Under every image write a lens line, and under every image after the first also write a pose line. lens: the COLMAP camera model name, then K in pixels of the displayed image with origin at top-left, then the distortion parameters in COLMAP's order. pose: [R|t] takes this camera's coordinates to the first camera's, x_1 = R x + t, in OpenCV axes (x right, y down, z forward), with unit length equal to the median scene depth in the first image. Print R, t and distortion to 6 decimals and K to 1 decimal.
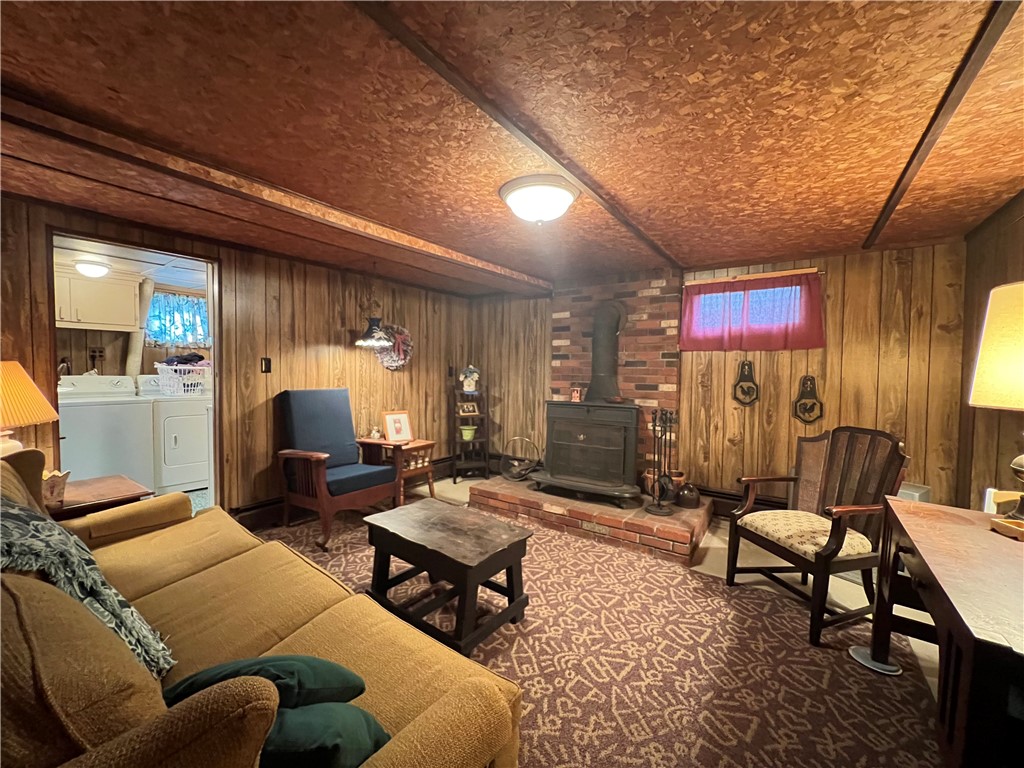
lens RADIAL K [[415.1, 0, 510.4], [0, 415.1, 384.5], [0, 0, 1]] dist [-0.003986, 0.001415]
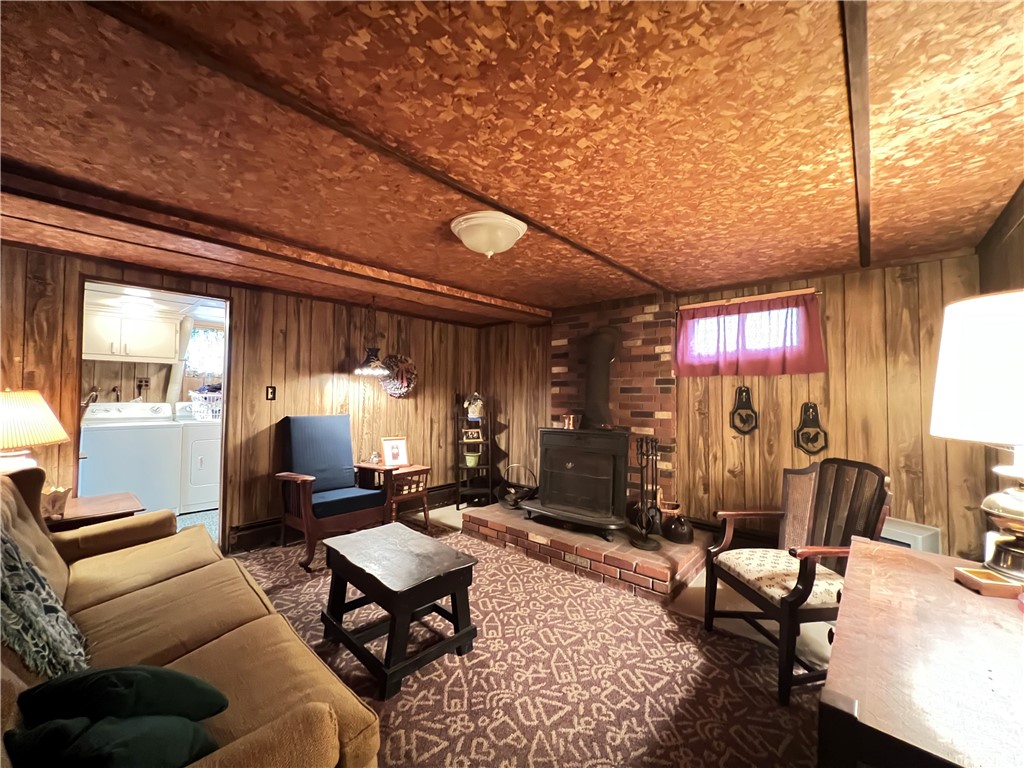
lens RADIAL K [[415.1, 0, 510.4], [0, 415.1, 384.5], [0, 0, 1]] dist [-0.003986, 0.001415]
pose [[0.993370, -0.005421, -0.114837, 0.160496], [-0.001888, 0.997984, -0.063441, -0.001290], [0.114949, 0.063237, 0.991357, 0.000858]]
